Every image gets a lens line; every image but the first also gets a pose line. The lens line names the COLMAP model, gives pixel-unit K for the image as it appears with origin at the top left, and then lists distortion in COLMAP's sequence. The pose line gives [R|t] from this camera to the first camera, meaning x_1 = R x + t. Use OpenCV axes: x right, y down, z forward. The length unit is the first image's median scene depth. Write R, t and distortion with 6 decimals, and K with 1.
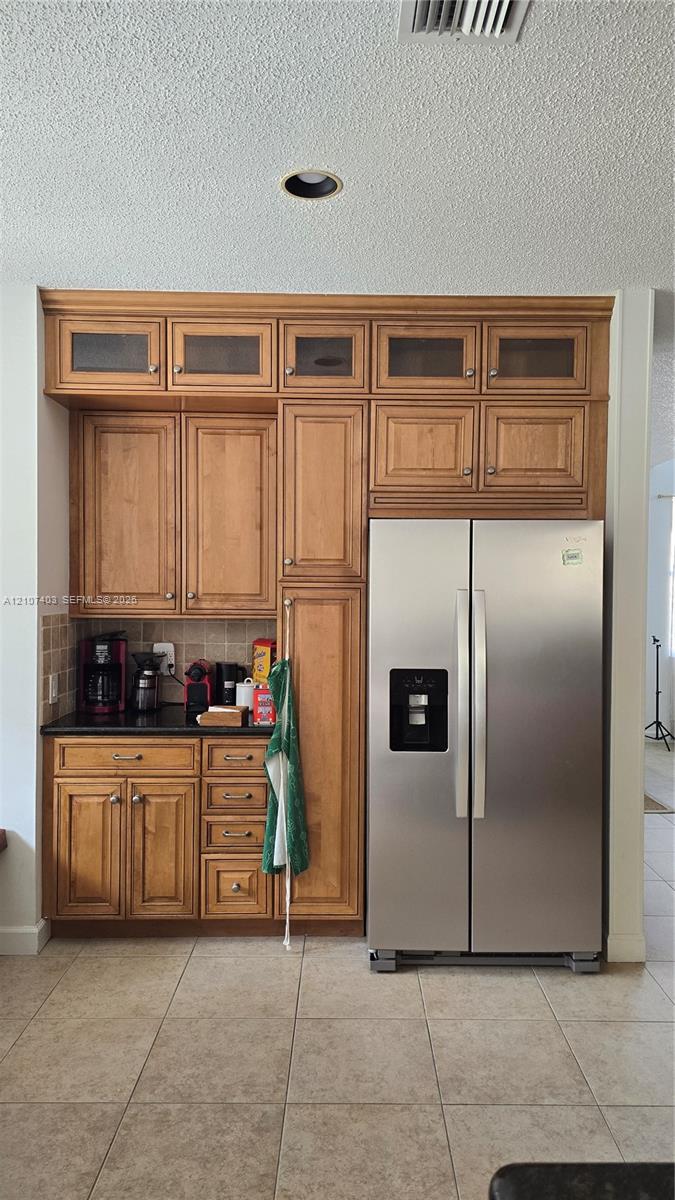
lens RADIAL K [[808.8, 0, 341.8], [0, 808.8, 607.3], [0, 0, 1]] dist [0.041556, -0.001030]
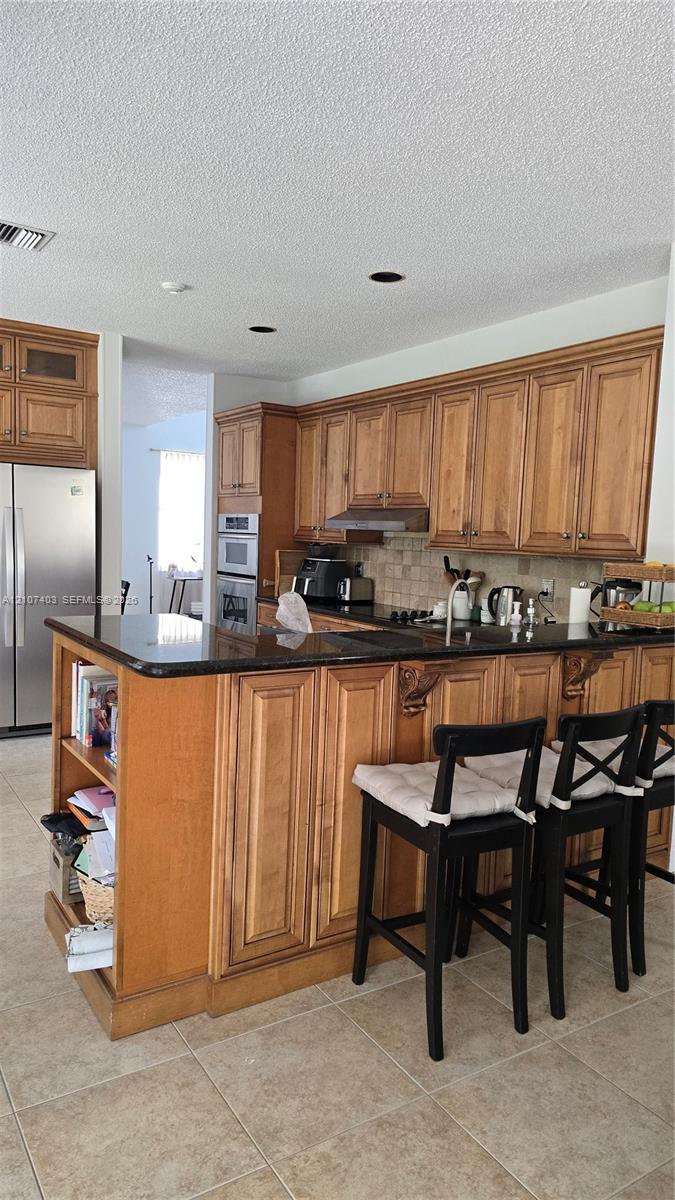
lens RADIAL K [[808.8, 0, 347.4], [0, 808.8, 605.5], [0, 0, 1]] dist [0.041556, -0.001030]
pose [[0.838520, -0.027655, 0.544169, -0.161992], [-0.012615, 0.997458, 0.070132, 0.048075], [-0.544725, -0.065672, 0.836039, -0.698163]]
